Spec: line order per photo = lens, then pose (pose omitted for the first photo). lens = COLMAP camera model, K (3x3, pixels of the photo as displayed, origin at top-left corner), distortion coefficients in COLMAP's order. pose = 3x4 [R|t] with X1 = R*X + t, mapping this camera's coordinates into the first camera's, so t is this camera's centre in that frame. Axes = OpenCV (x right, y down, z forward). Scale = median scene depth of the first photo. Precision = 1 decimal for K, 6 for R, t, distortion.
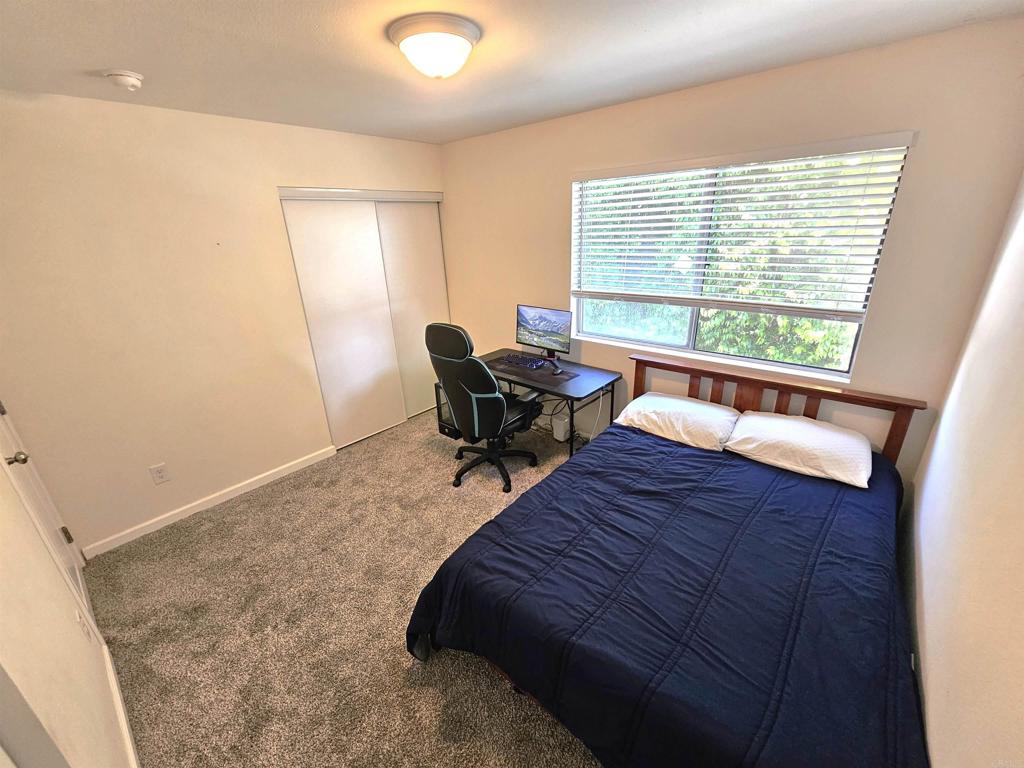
lens RADIAL K [[418.7, 0, 513.8], [0, 418.7, 385.2], [0, 0, 1]] dist [-0.003528, 0.002725]
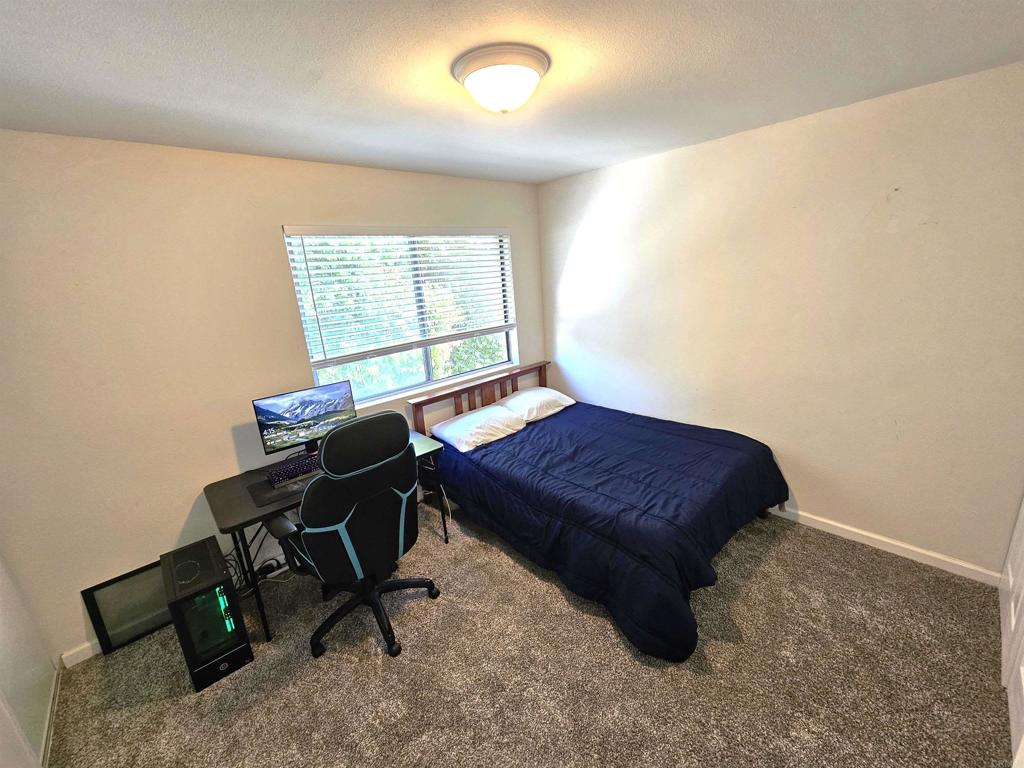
lens RADIAL K [[418.7, 0, 511.5], [0, 418.7, 381.4], [0, 0, 1]] dist [-0.003528, 0.002725]
pose [[0.122699, -0.230700, 0.965258, -0.696679], [0.414747, 0.895524, 0.161312, -0.186658], [-0.901626, 0.380545, 0.205562, 0.568690]]
